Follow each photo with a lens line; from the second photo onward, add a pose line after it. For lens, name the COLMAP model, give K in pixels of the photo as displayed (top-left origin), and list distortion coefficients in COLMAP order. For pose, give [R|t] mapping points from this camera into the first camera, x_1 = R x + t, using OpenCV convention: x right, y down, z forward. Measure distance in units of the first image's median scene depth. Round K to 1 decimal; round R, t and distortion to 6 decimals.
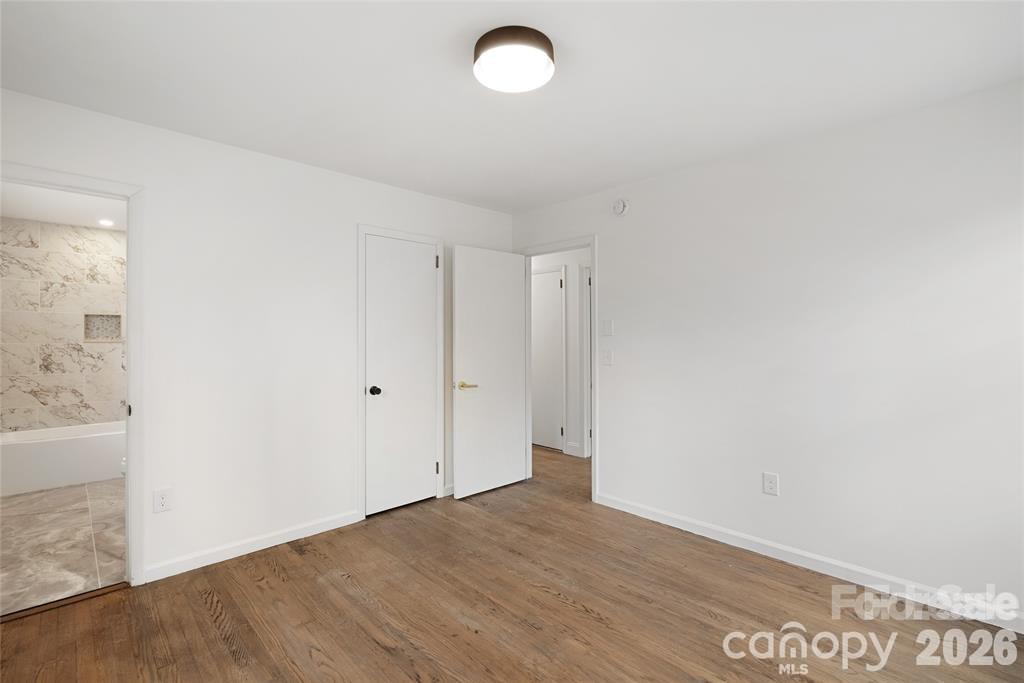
lens RADIAL K [[468.0, 0, 514.0], [0, 468.0, 337.5], [0, 0, 1]] dist [0.001091, 0.000316]
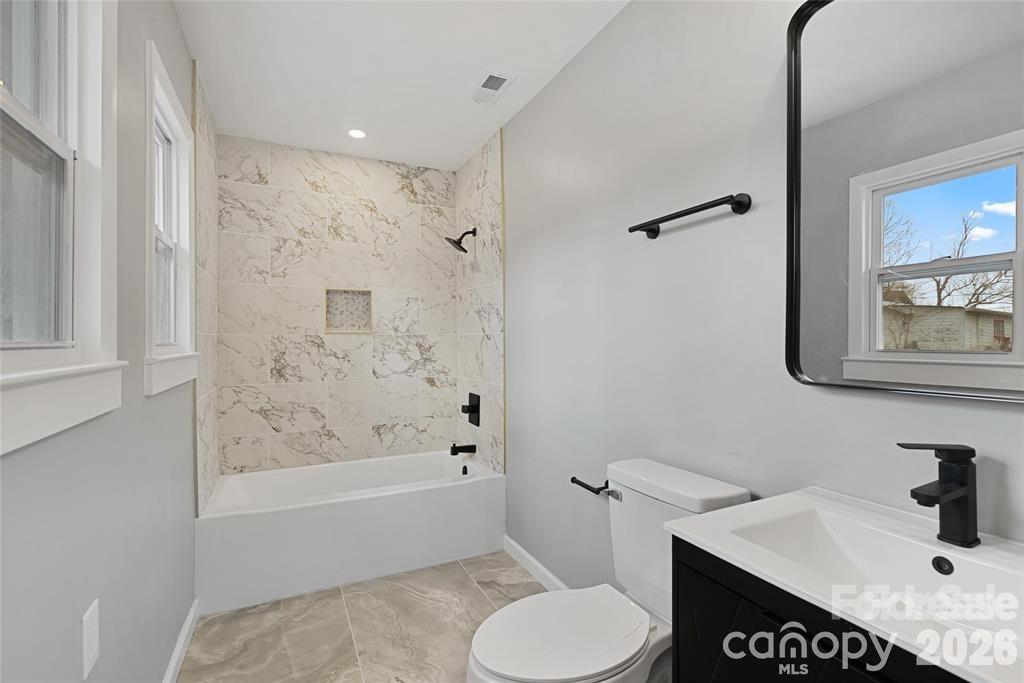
lens RADIAL K [[468.0, 0, 510.2], [0, 468.0, 342.2], [0, 0, 1]] dist [0.001091, 0.000316]
pose [[0.950462, 0.000835, -0.310840, -0.490434], [0.002357, 0.999948, 0.009895, 0.016674], [0.310832, -0.010138, 0.950411, 0.482381]]
